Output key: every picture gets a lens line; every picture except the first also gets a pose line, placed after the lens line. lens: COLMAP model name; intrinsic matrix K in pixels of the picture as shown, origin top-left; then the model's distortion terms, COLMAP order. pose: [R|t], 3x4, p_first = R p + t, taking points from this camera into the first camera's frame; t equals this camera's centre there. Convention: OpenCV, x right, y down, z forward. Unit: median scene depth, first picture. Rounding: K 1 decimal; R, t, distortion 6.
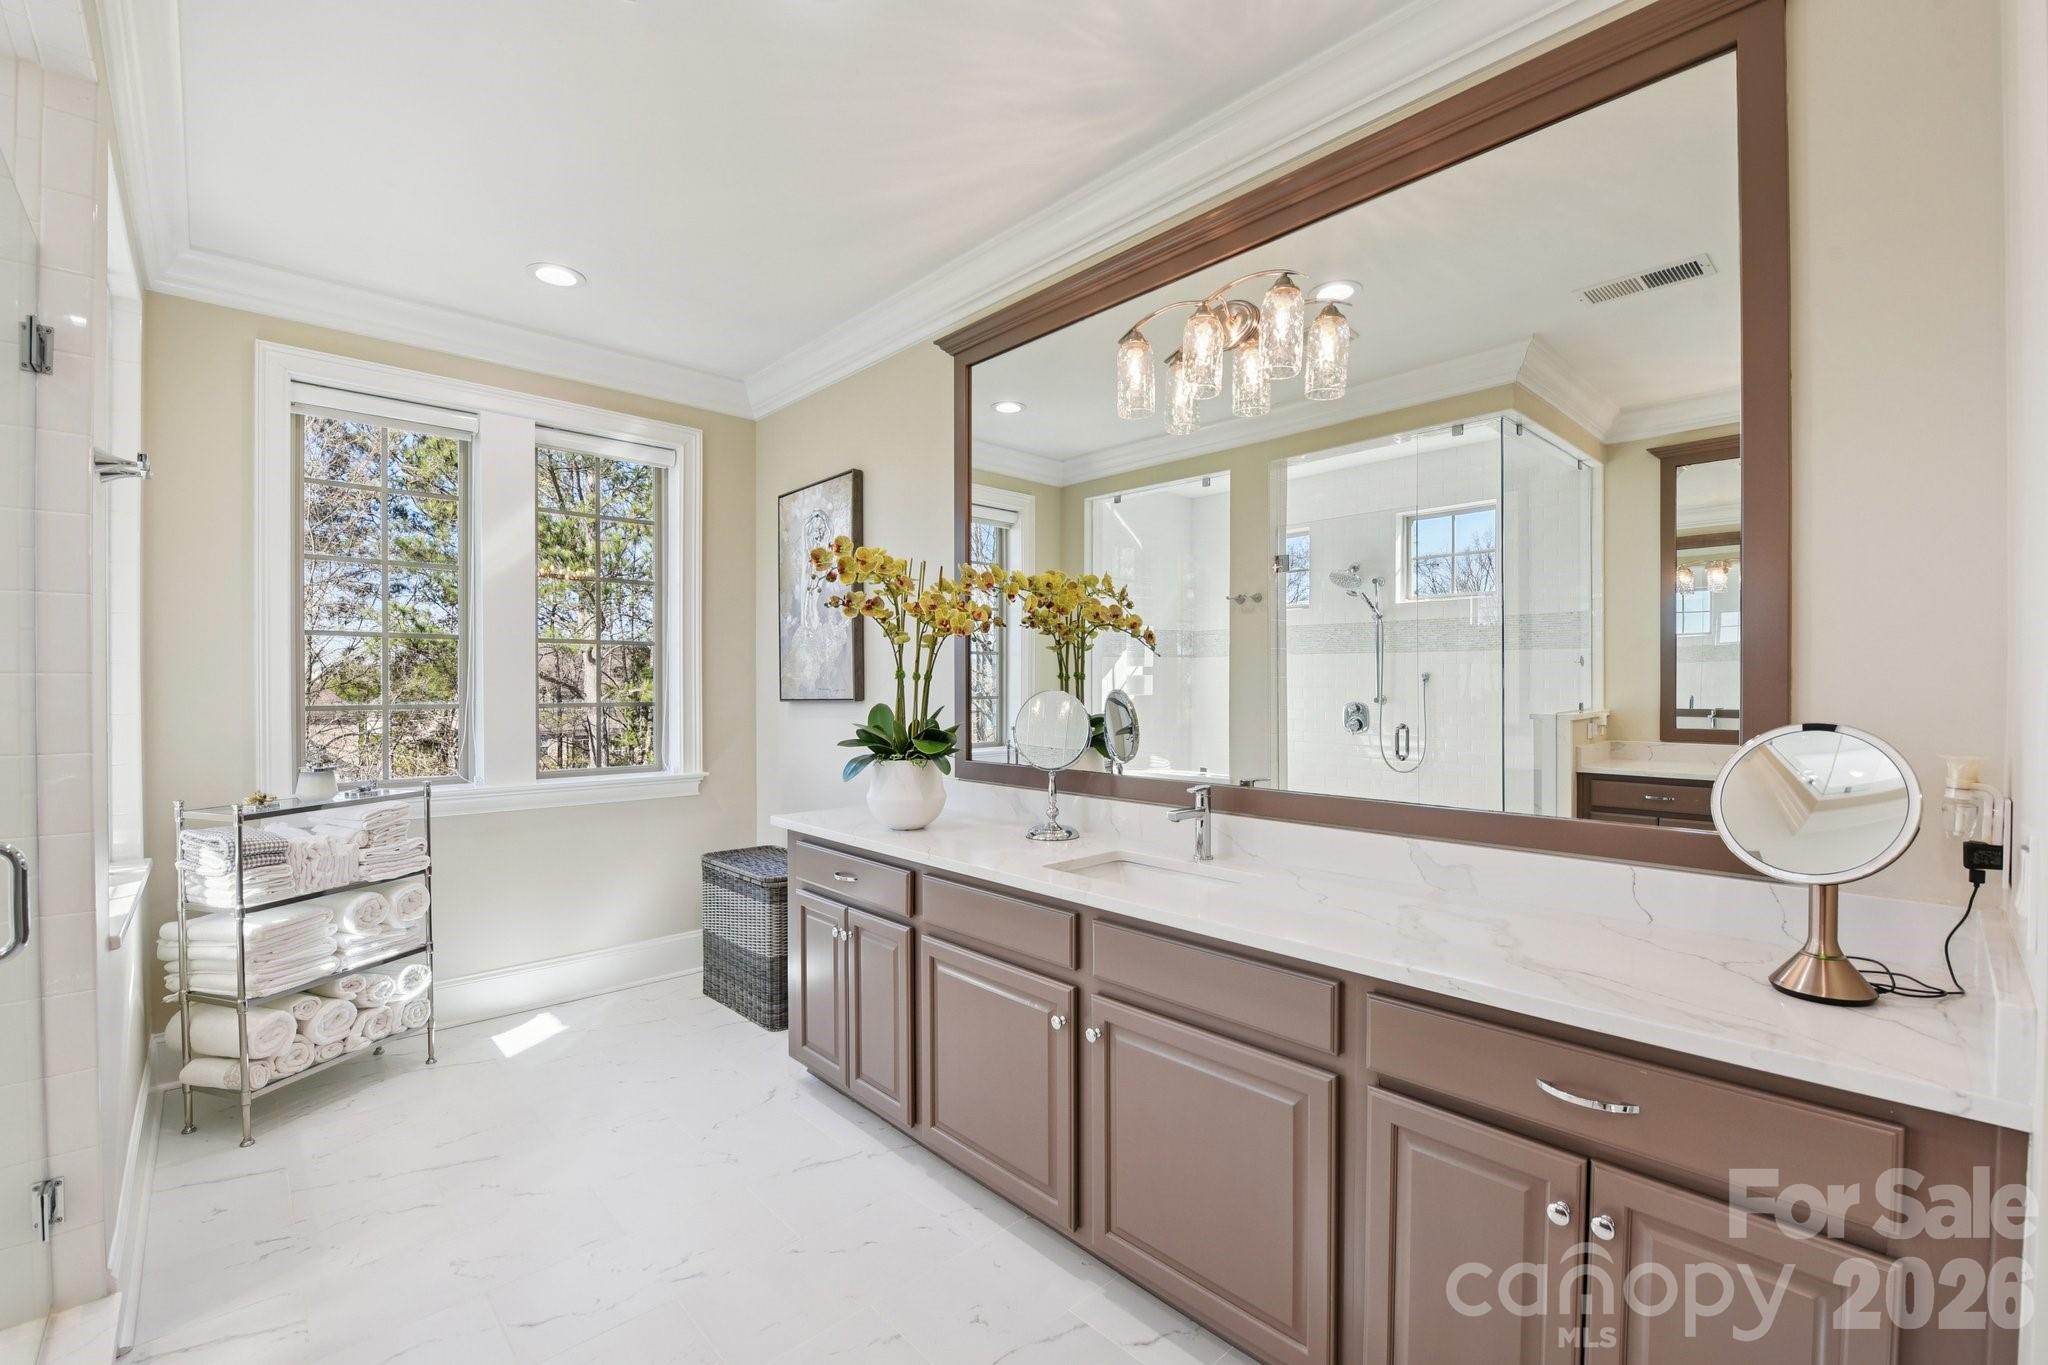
lens RADIAL K [[867.3, 0, 1024.6], [0, 867.3, 695.2], [0, 0, 1]] dist [-0.016084, -0.001519]
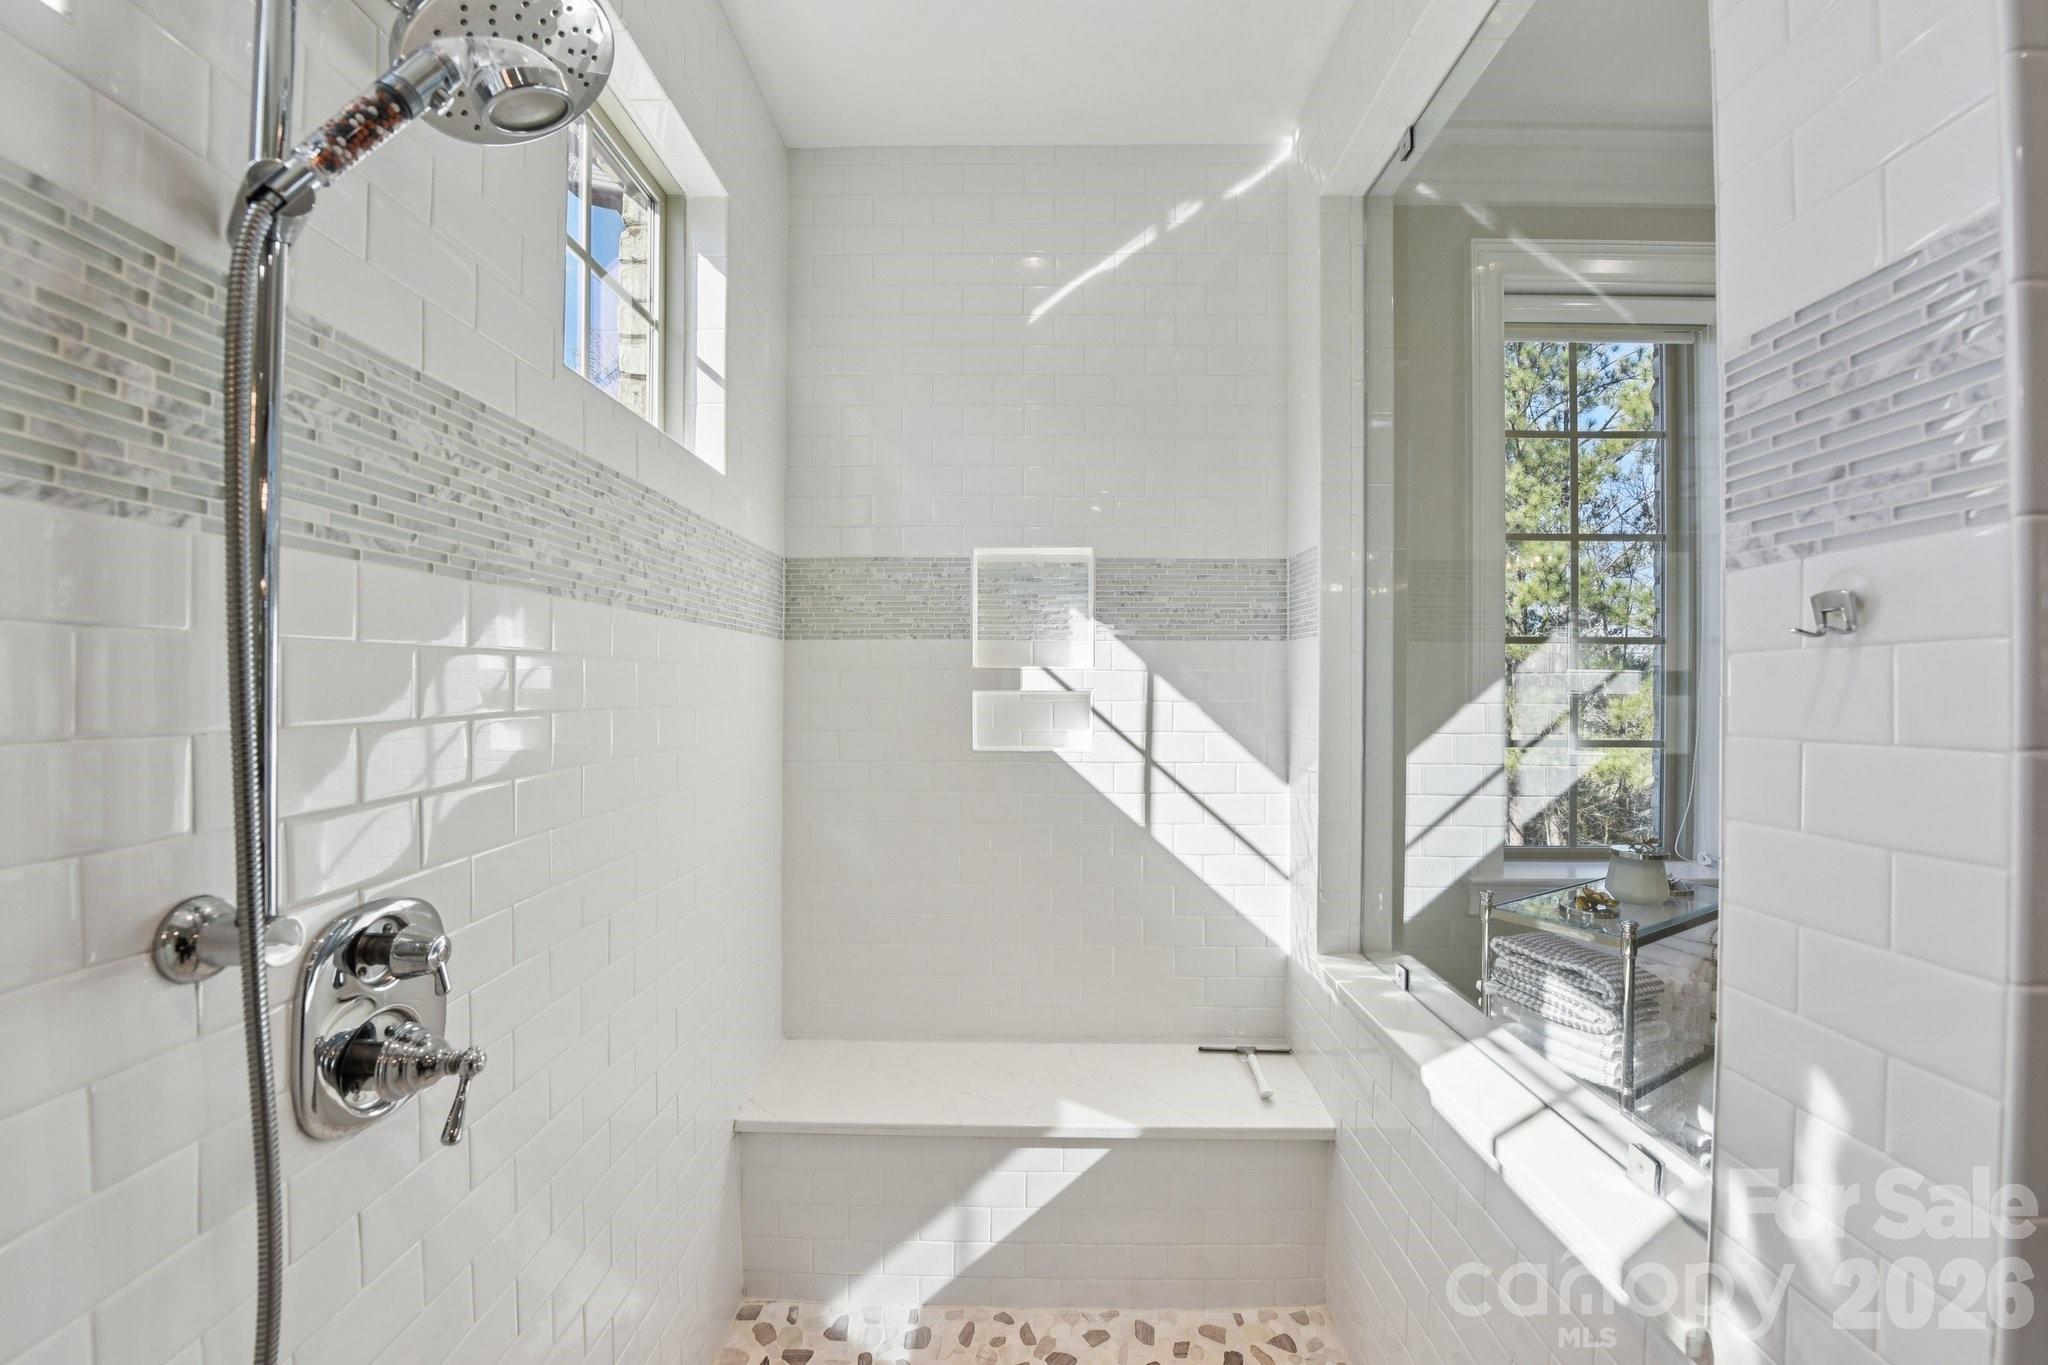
lens RADIAL K [[817.6, 0, 1025.1], [0, 817.6, 691.4], [0, 0, 1]] dist [-0.021865, -0.000453]
pose [[0.718885, 0.003732, -0.695119, -0.723277], [-0.010448, 0.999931, -0.005437, -0.023221], [0.695050, 0.011171, 0.718874, 0.250389]]
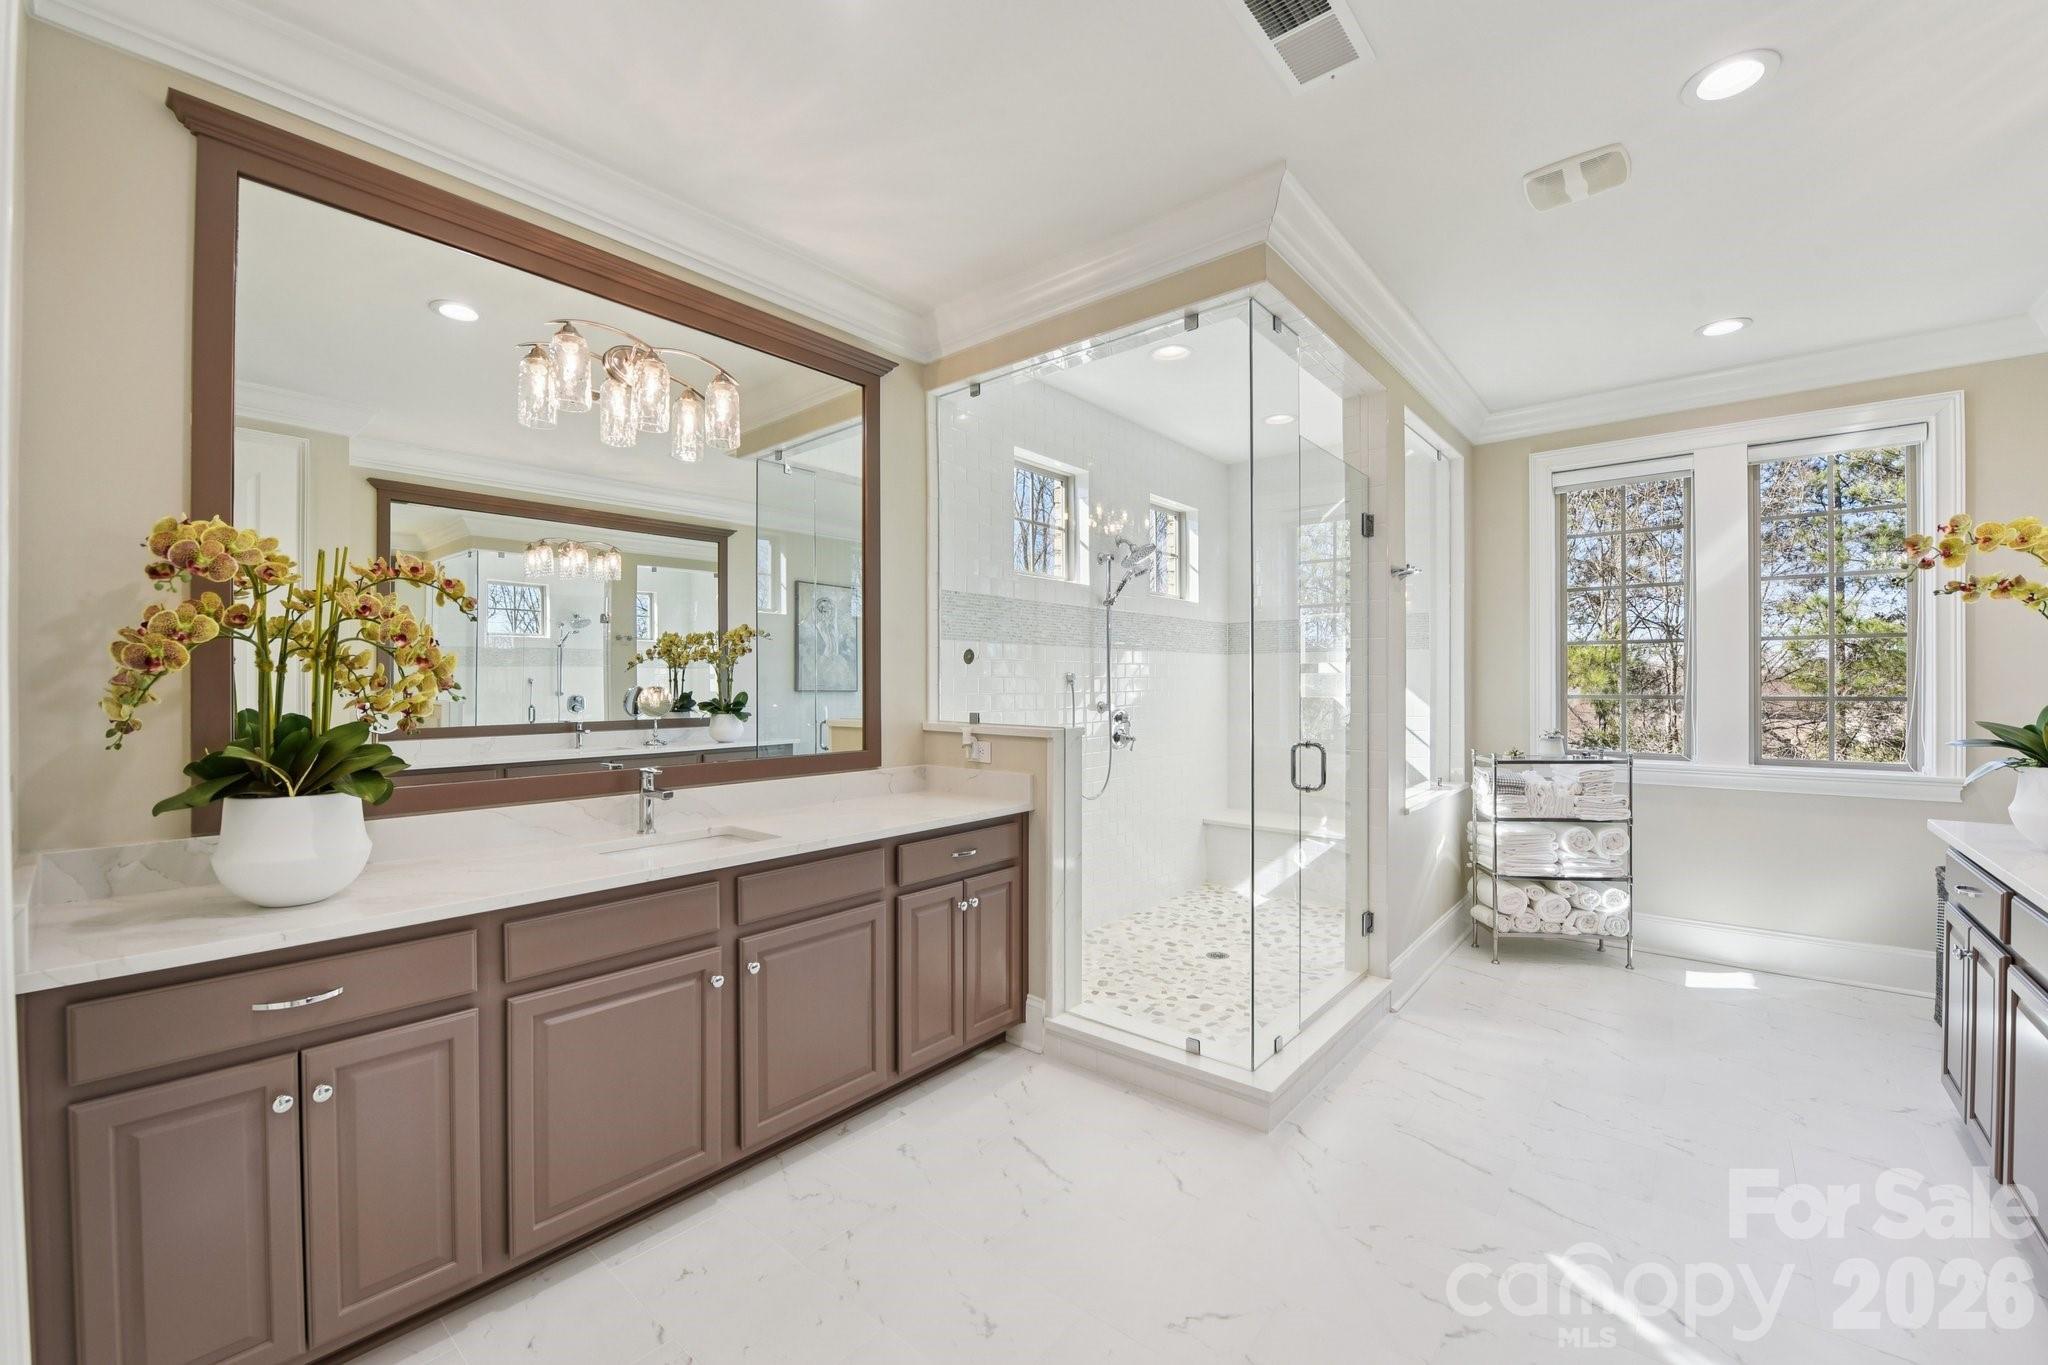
lens RADIAL K [[817.6, 0, 1025.1], [0, 817.6, 682.1], [0, 0, 1]] dist [-0.021865, -0.000453]
pose [[0.112670, -0.001198, -0.993632, 0.464610], [-0.005839, 0.999981, -0.001868, -0.000878], [0.993615, 0.006013, 0.112661, -0.063329]]
